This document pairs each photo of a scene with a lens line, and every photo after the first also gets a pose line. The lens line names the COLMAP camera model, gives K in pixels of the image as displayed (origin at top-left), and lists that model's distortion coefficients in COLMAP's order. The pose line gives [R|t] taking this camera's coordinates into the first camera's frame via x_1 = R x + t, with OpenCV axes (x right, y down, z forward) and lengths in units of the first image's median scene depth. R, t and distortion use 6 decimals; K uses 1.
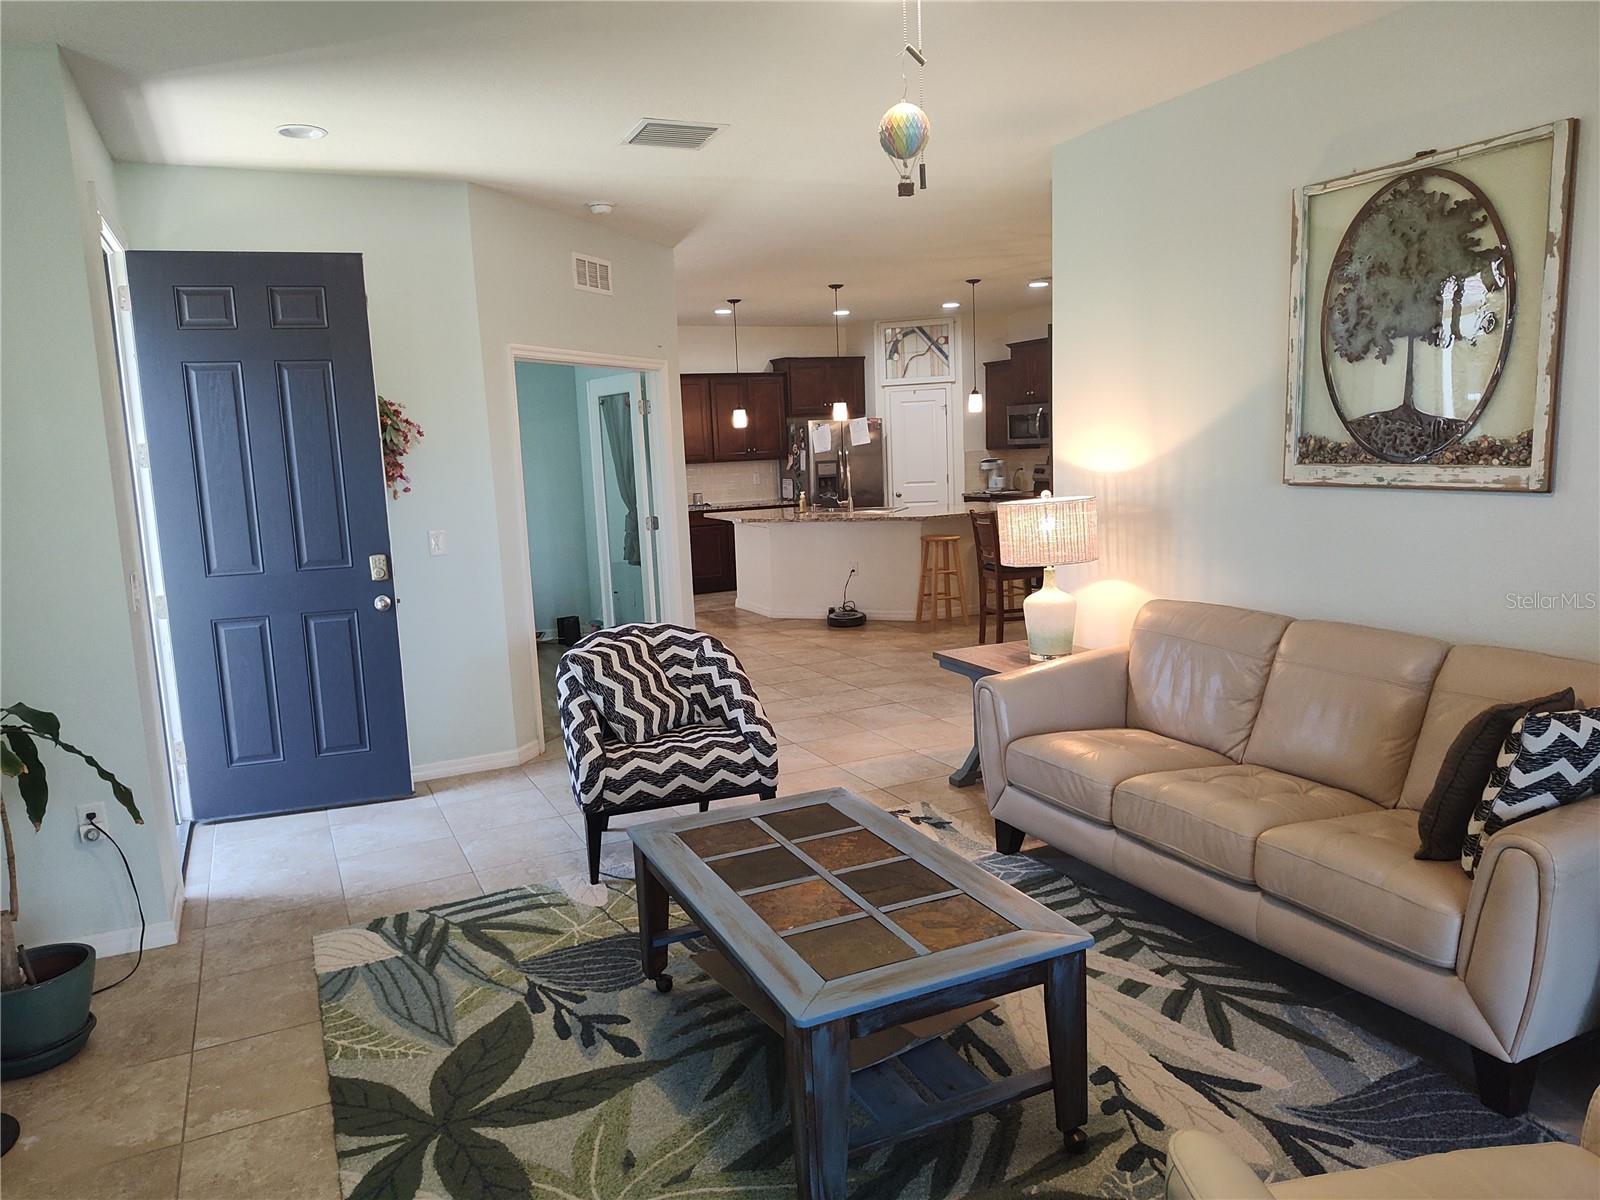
lens RADIAL K [[1097.3, 0, 801.0], [0, 1097.3, 611.0], [0, 0, 1]] dist [0.053387, -0.064551]
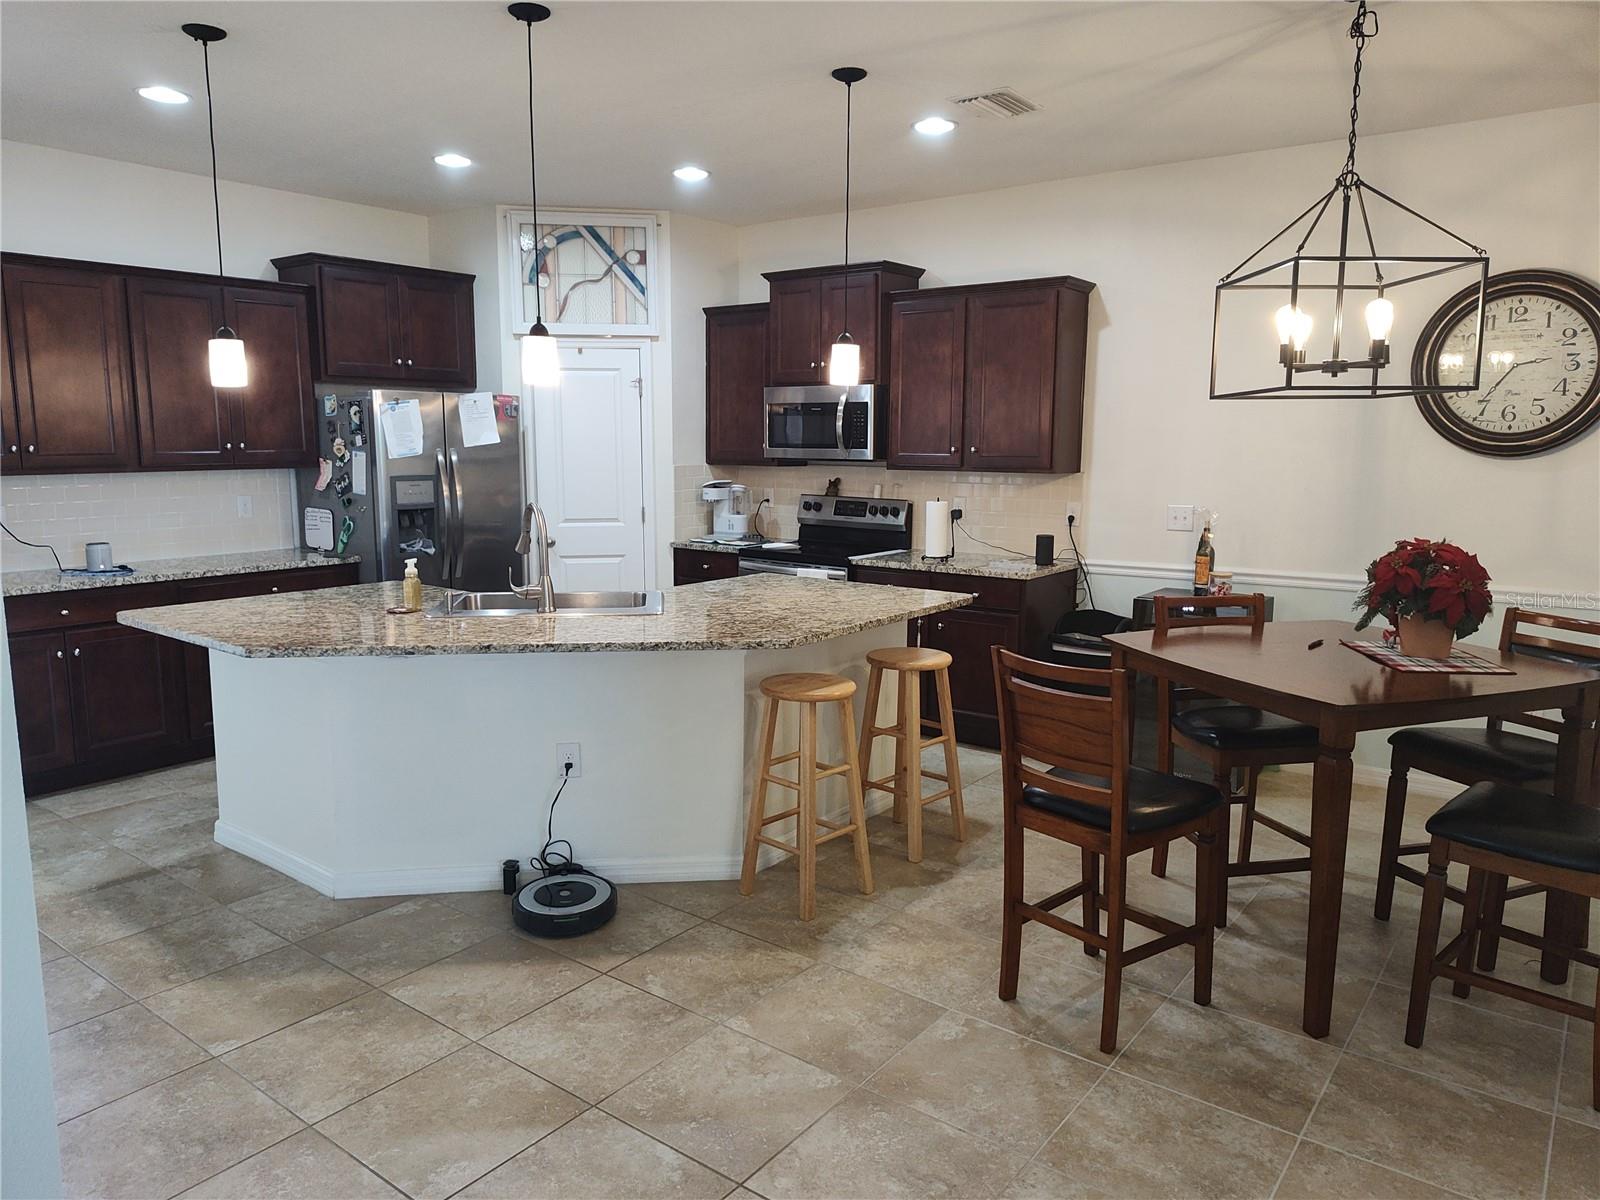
lens RADIAL K [[1098.3, 0, 795.0], [0, 1098.3, 604.2], [0, 0, 1]] dist [0.052039, -0.060965]
pose [[0.894935, -0.022266, 0.445640, -0.043988], [0.027755, 0.999598, -0.005793, -0.071611], [-0.445332, 0.017553, 0.895193, 0.484301]]
